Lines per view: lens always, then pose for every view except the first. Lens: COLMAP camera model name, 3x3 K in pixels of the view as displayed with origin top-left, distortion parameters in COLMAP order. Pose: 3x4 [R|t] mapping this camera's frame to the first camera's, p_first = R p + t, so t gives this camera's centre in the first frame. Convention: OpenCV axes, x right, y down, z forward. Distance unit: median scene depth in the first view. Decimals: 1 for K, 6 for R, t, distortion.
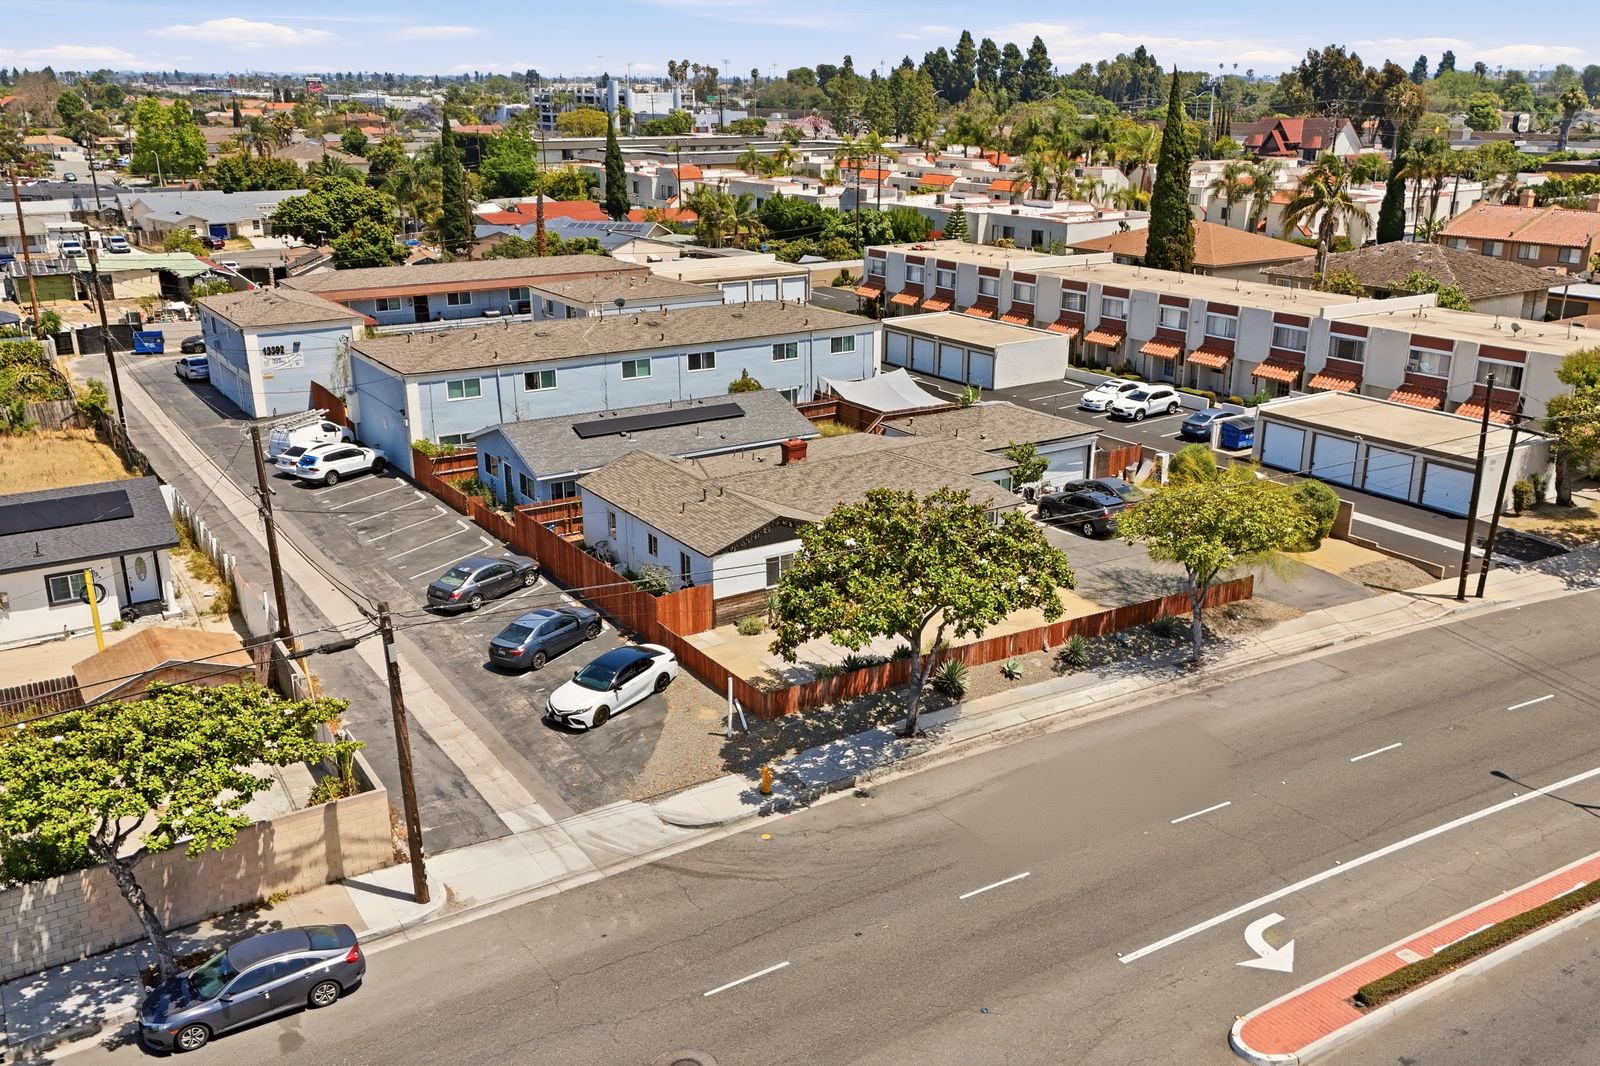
lens RADIAL K [[1404.4, 0, 800.0], [0, 1404.4, 533.0], [0, 0, 1]] dist [0.100742, -0.127682]
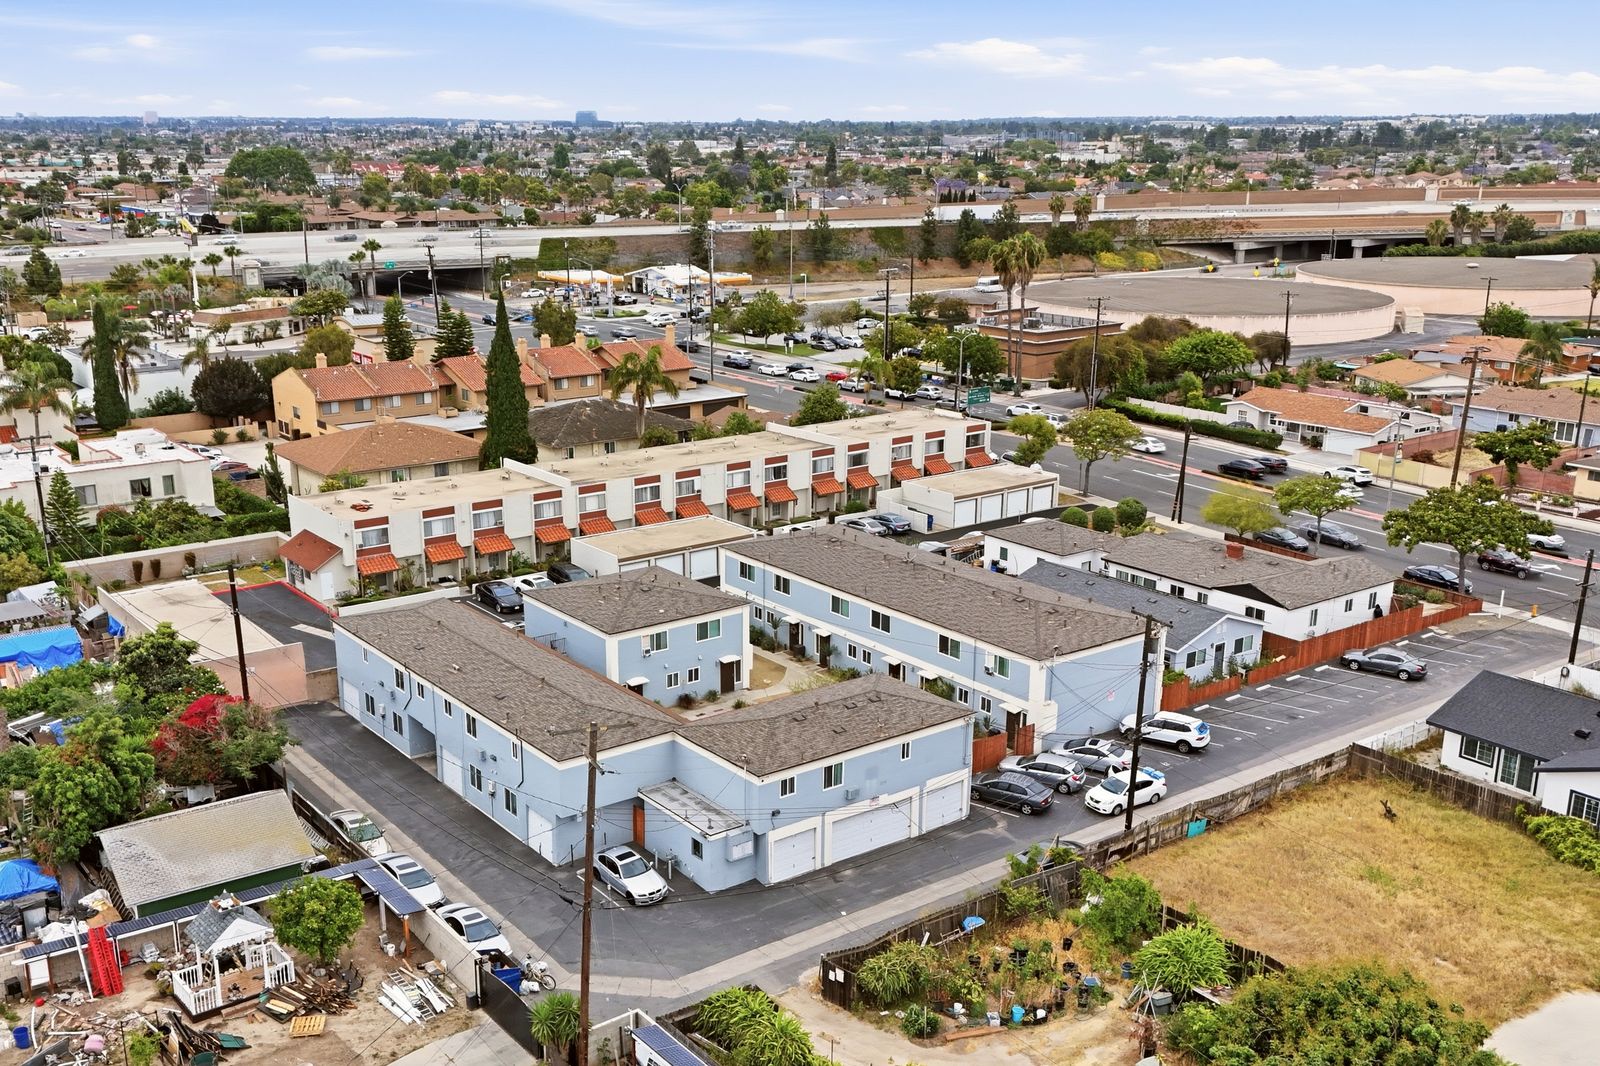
lens RADIAL K [[1605.6, 0, 738.0], [0, 1605.6, 535.1], [0, 0, 1]] dist [0.144764, -0.206623]
pose [[-0.069421, -0.248955, 0.966024, -1.277380], [0.304607, 0.916823, 0.258165, -0.529242], [-0.949945, 0.312180, 0.012186, 1.092650]]
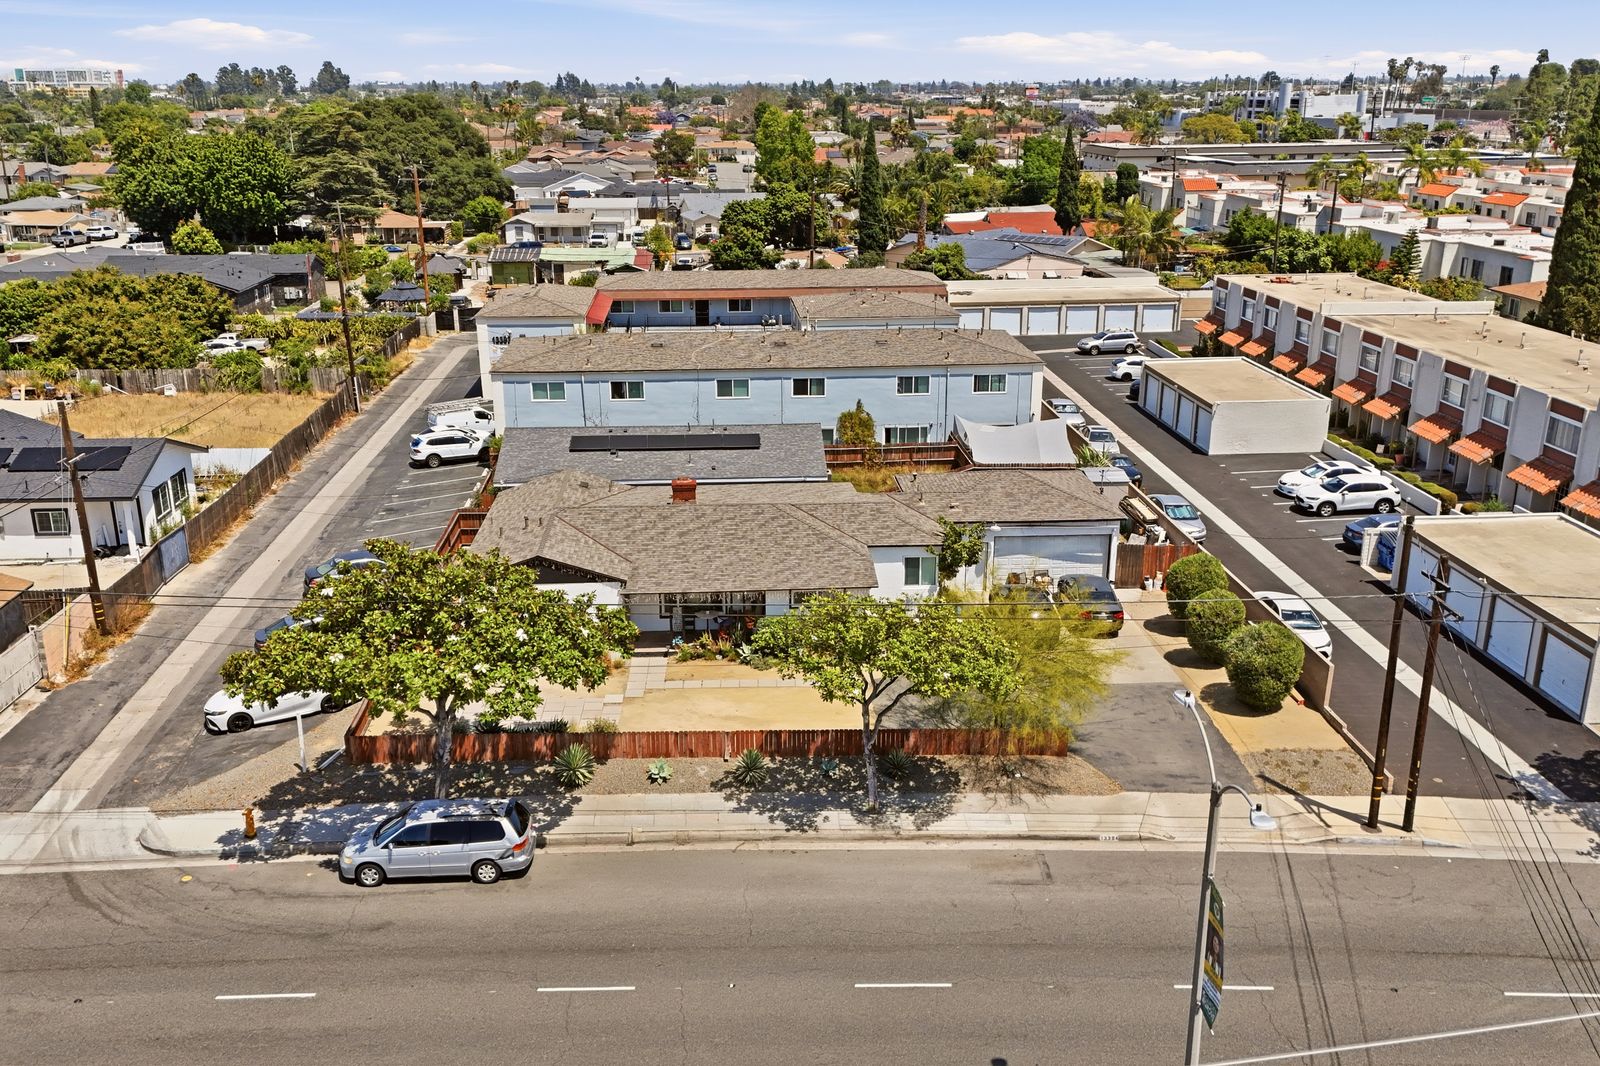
lens RADIAL K [[1397.3, 0, 757.8], [0, 1397.3, 534.1], [0, 0, 1]] dist [0.092893, -0.120524]
pose [[0.862025, 0.148827, -0.484525, 0.352504], [-0.149111, 0.988082, 0.038215, -0.052752], [0.484437, 0.039306, 0.873943, 0.159581]]
